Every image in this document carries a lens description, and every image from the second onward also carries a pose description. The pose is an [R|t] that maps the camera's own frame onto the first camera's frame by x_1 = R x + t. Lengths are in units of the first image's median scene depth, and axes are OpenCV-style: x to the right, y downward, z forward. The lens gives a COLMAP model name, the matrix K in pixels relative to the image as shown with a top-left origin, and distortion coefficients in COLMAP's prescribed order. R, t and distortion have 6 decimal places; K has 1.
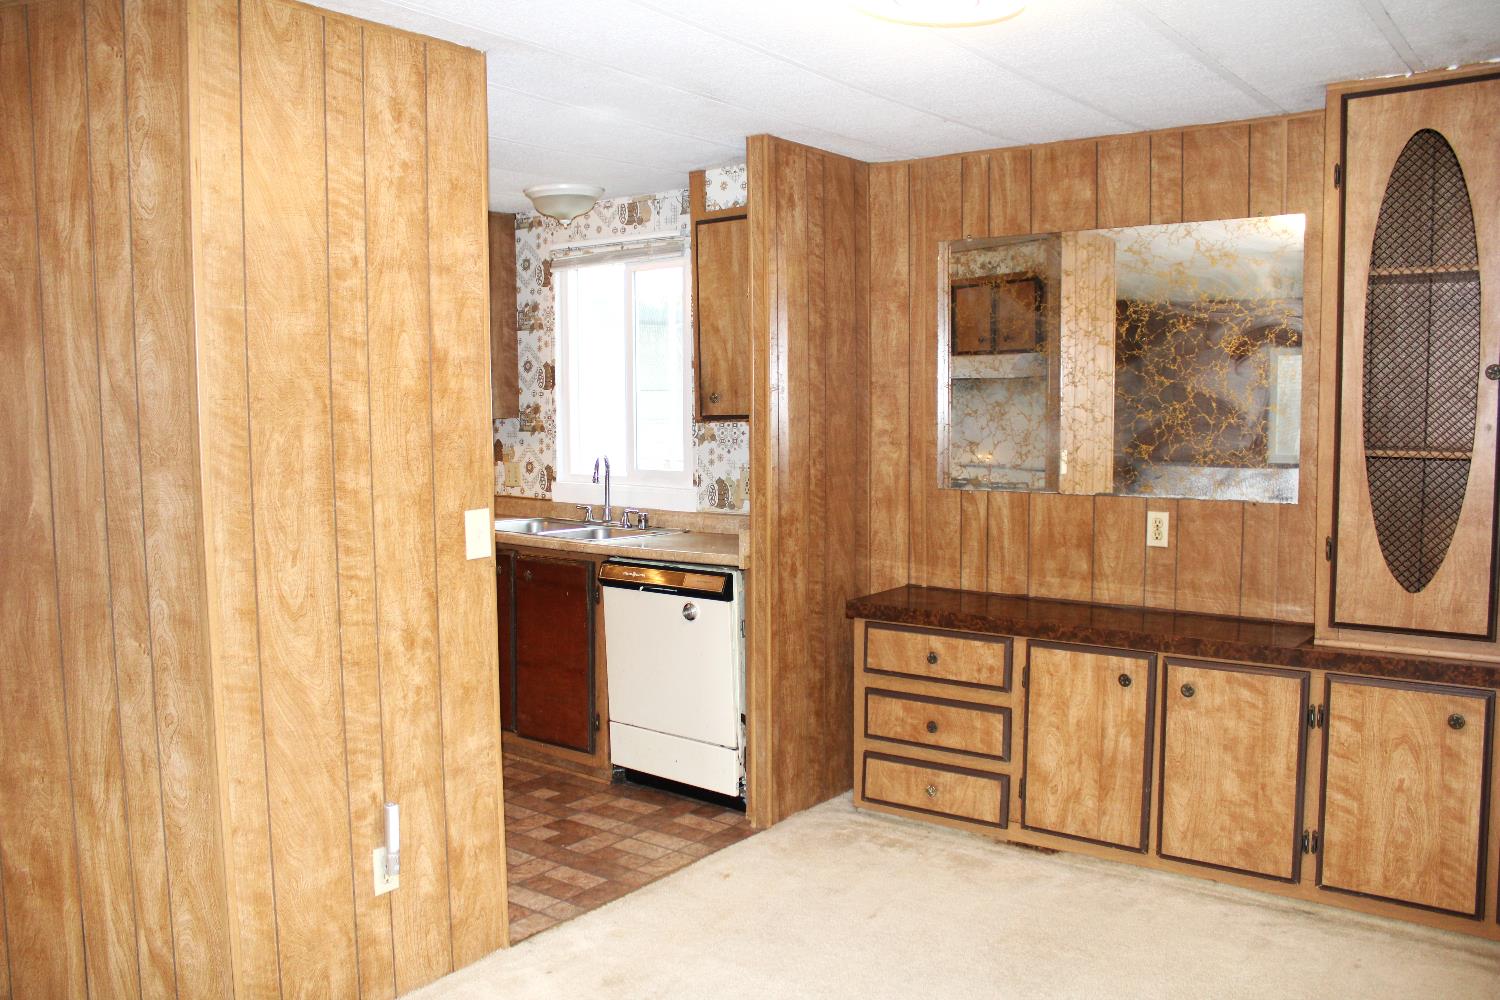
lens RADIAL K [[1234.0, 0, 739.2], [0, 1234.0, 504.6], [0, 0, 1]] dist [-0.164358, 0.146964]
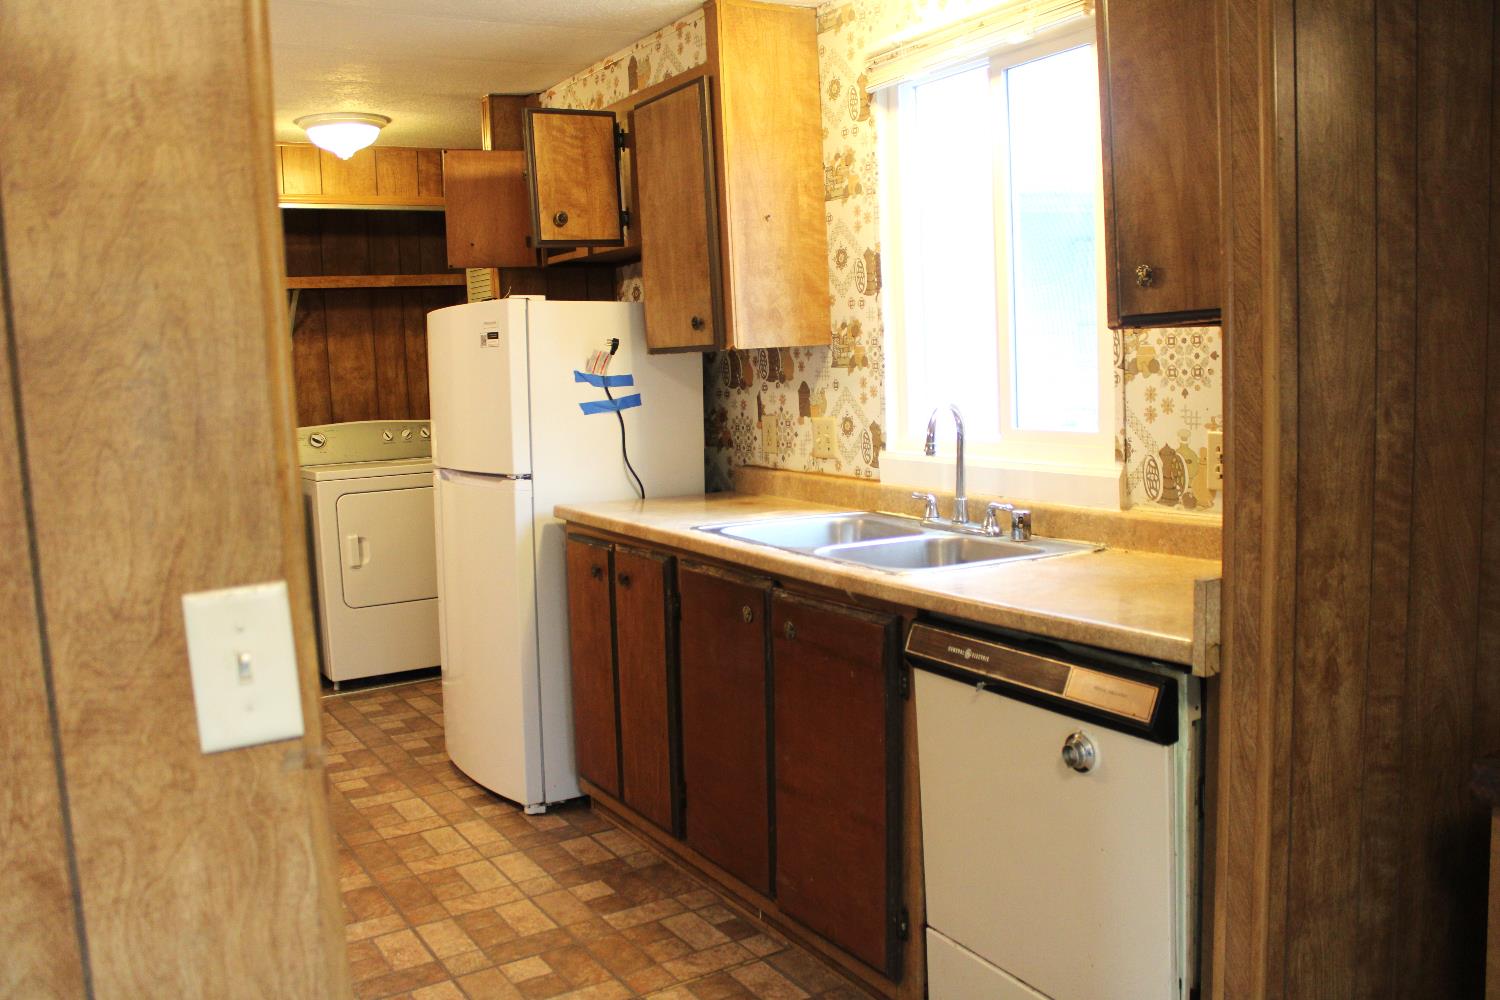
lens RADIAL K [[1234.0, 0, 739.2], [0, 1234.0, 504.6], [0, 0, 1]] dist [-0.164358, 0.146964]
pose [[0.927242, 0.010840, -0.374307, 0.009517], [0.003463, 0.999290, 0.037517, -0.019947], [0.374448, -0.036083, 0.926546, 0.562044]]
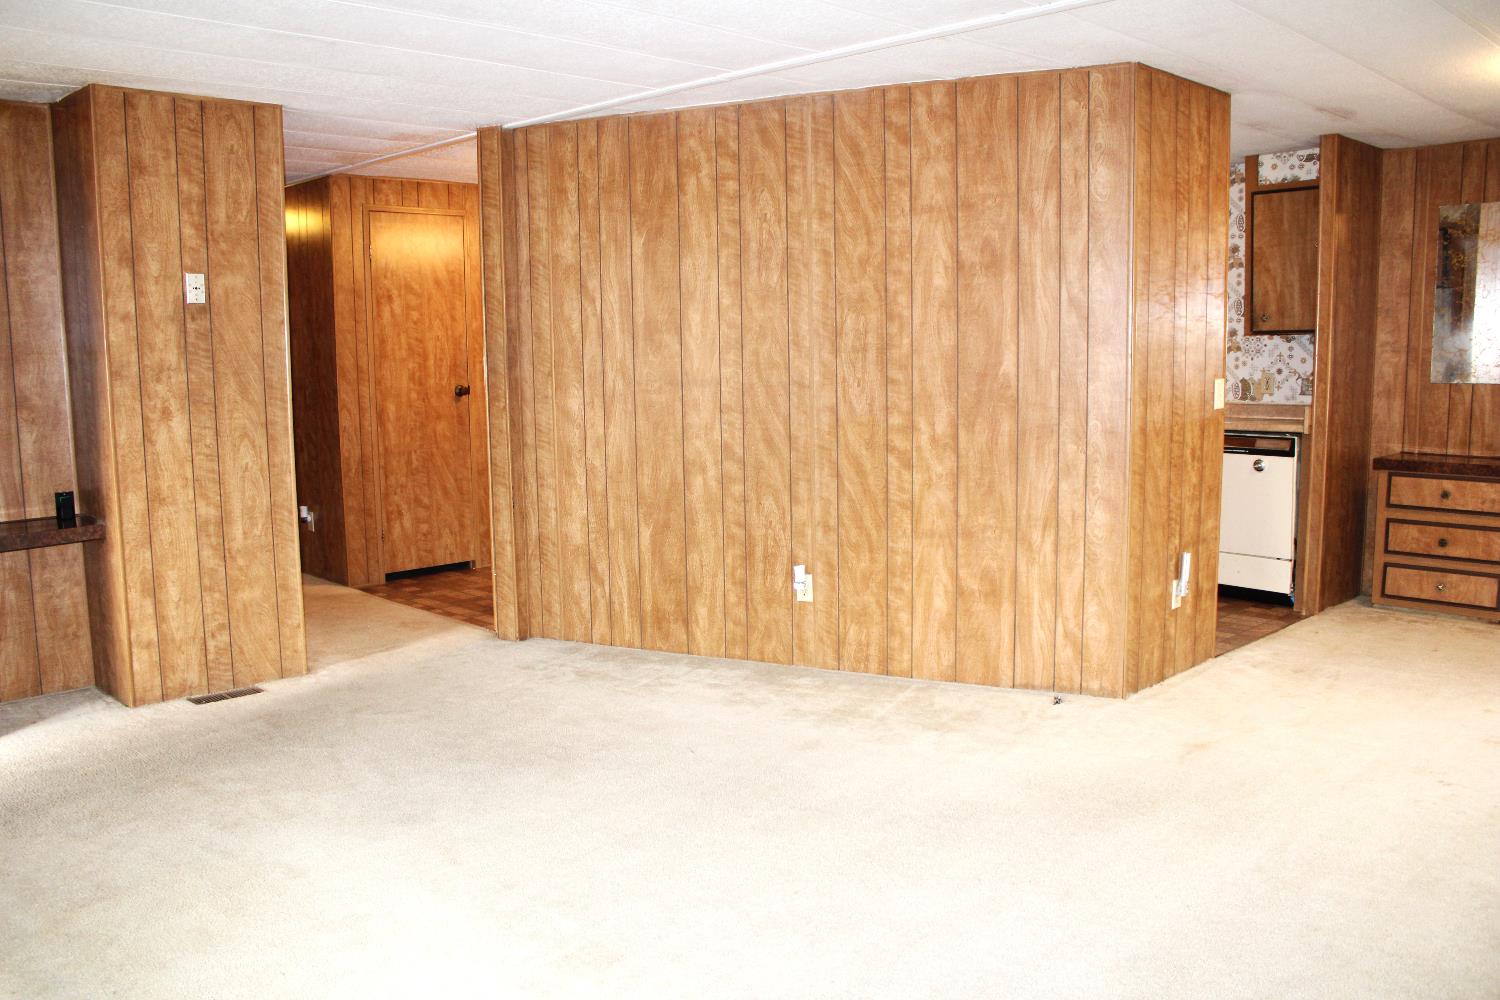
lens RADIAL K [[1234.0, 0, 739.2], [0, 1234.0, 504.6], [0, 0, 1]] dist [-0.164358, 0.146964]
pose [[0.988236, 0.015015, -0.152197, -0.436617], [-0.008186, 0.998936, 0.045393, 0.075261], [0.152717, -0.043613, 0.987307, -0.498677]]
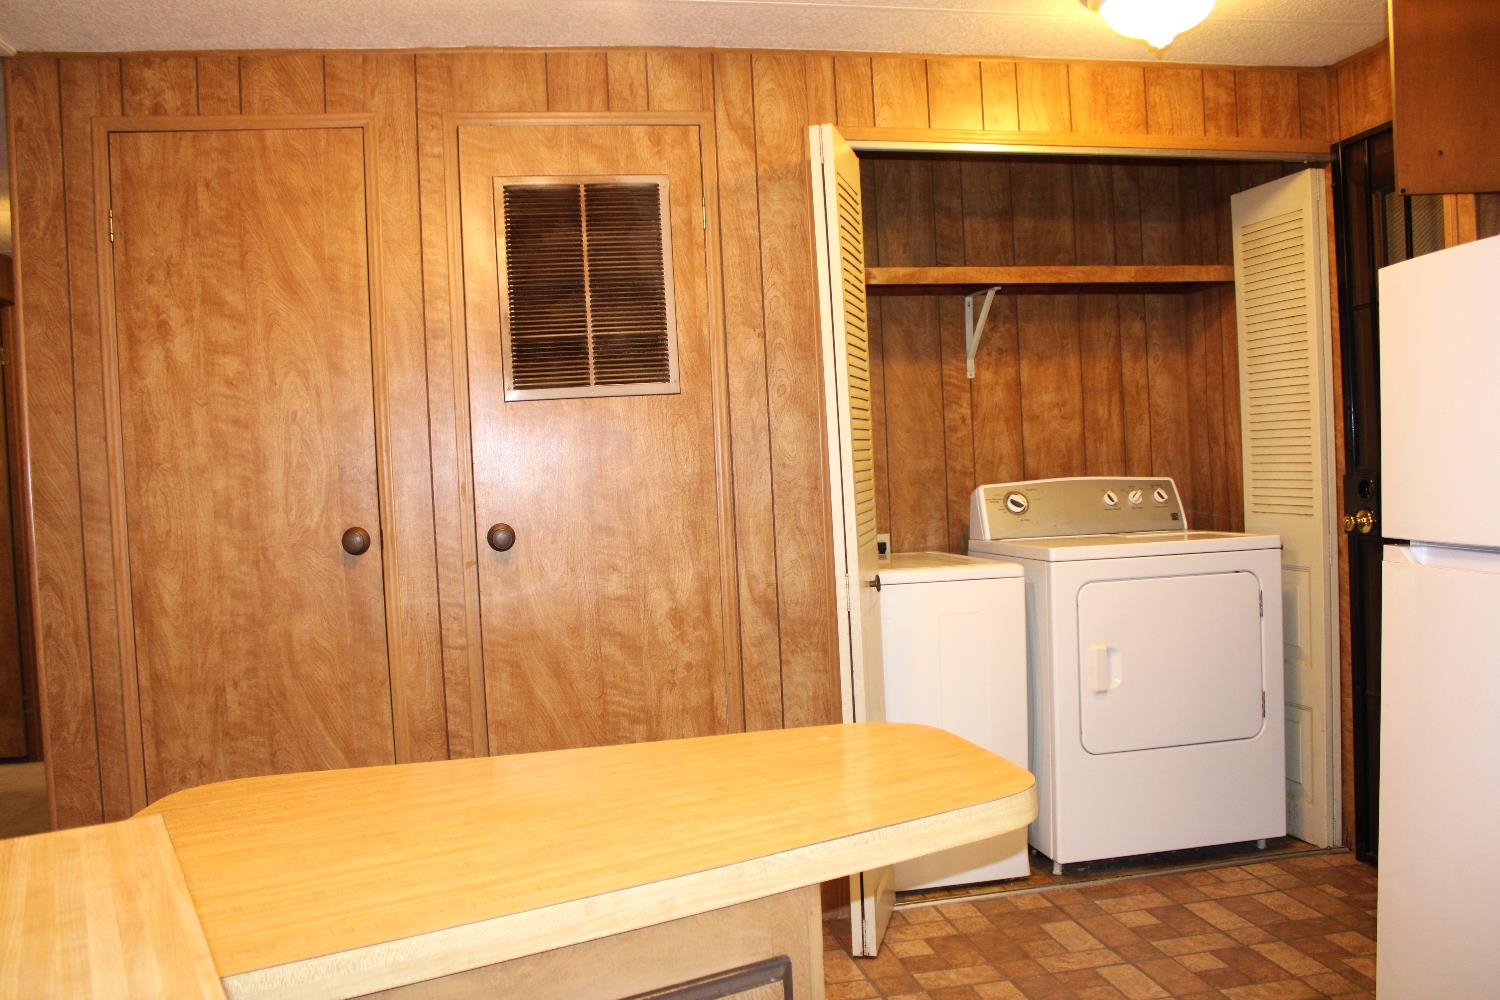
lens RADIAL K [[1245.6, 0, 750.0], [0, 1245.6, 500.0], [0, 0, 1]] dist [-0.171068, 0.152665]
pose [[0.728470, -0.006922, -0.685043, -0.427812], [-0.018998, 0.999360, -0.030300, -0.011113], [0.684815, 0.035087, 0.727872, 0.796574]]
